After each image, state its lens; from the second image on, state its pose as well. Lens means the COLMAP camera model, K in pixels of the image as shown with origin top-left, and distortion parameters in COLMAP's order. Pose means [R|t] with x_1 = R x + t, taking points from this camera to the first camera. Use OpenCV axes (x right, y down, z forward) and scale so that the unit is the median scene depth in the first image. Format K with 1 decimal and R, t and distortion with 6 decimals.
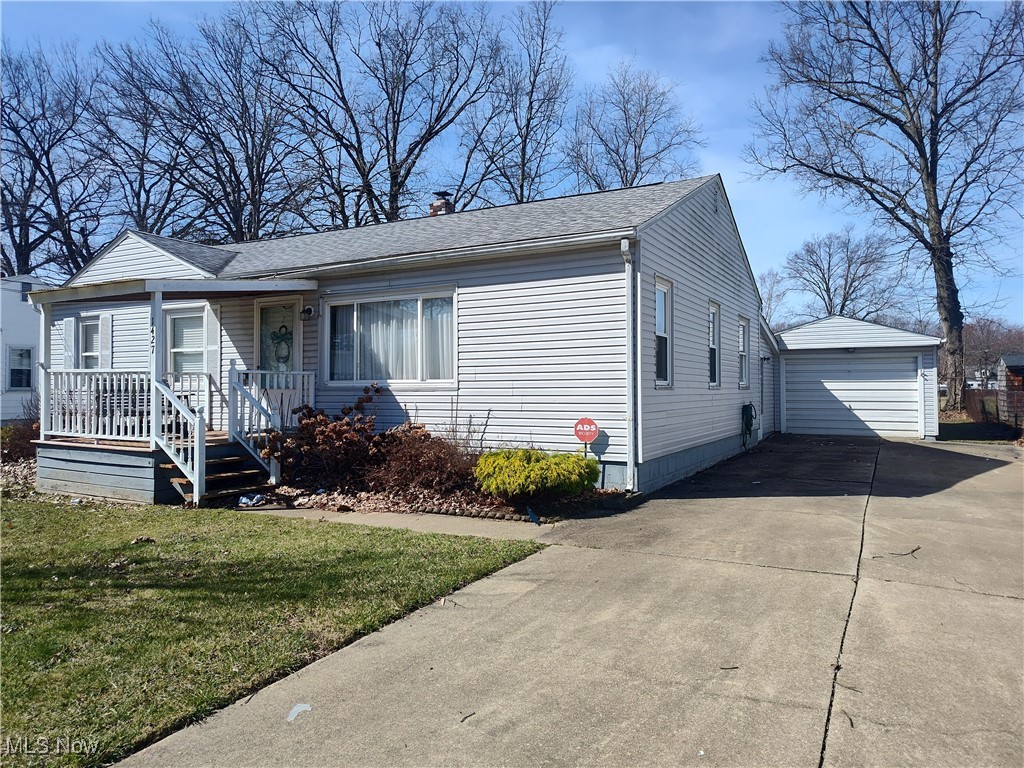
lens RADIAL K [[696.9, 0, 515.5], [0, 696.9, 377.5], [0, 0, 1]] dist [0.050163, -0.060730]
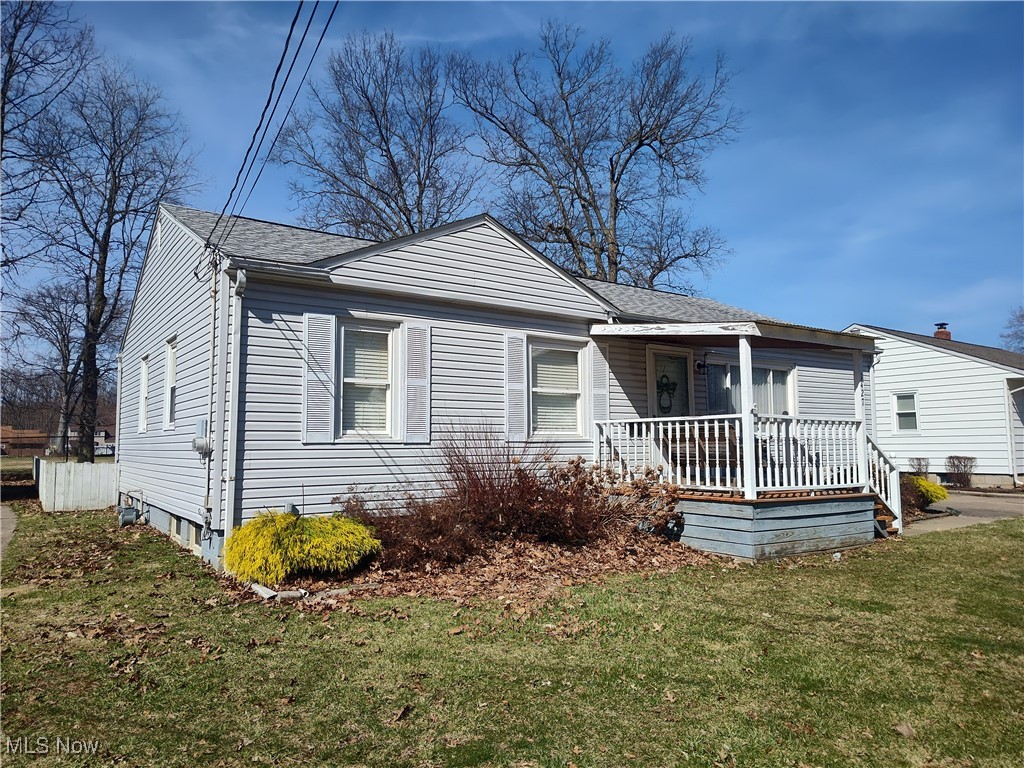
lens RADIAL K [[700.1, 0, 516.5], [0, 700.1, 383.9], [0, 0, 1]] dist [0.029795, -0.001959]
pose [[0.442772, 0.078094, 0.893227, -1.298551], [-0.008693, 0.996527, -0.082817, 0.021083], [-0.896592, 0.028904, 0.441913, 0.742661]]
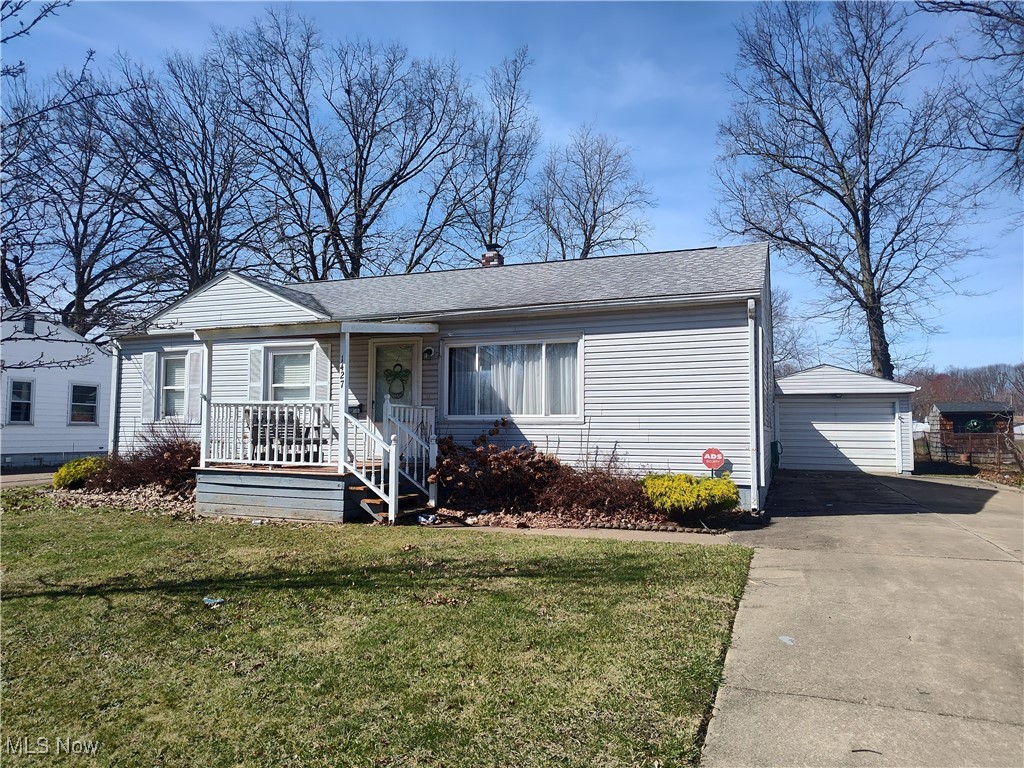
lens RADIAL K [[694.9, 0, 510.9], [0, 694.9, 389.9], [0, 0, 1]] dist [0.053452, -0.053264]
pose [[0.992333, 0.016207, 0.122525, -0.286822], [-0.010933, 0.998989, -0.043602, 0.011126], [-0.123108, 0.041928, 0.991507, -0.097454]]
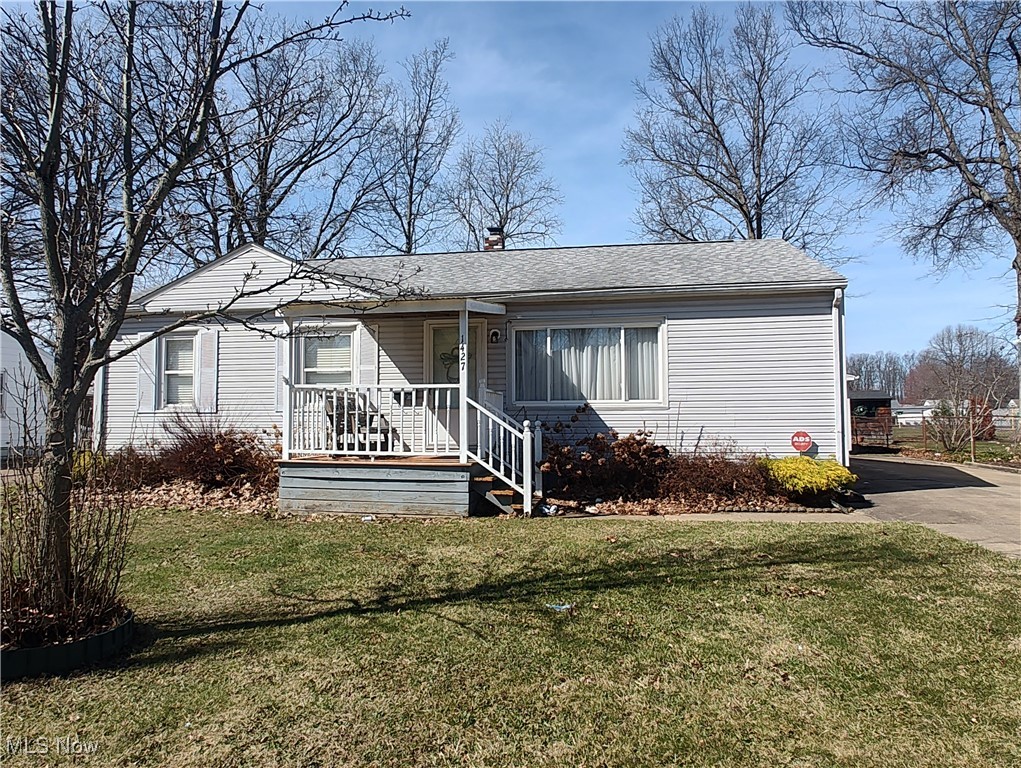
lens RADIAL K [[683.5, 0, 510.5], [0, 683.5, 384.0], [0, 0, 1]] dist [-0.019964, 0.003119]
pose [[0.946563, 0.017360, 0.322051, -0.574152], [-0.004433, 0.999156, -0.040830, 0.019827], [-0.322488, 0.037221, 0.945842, 0.024356]]
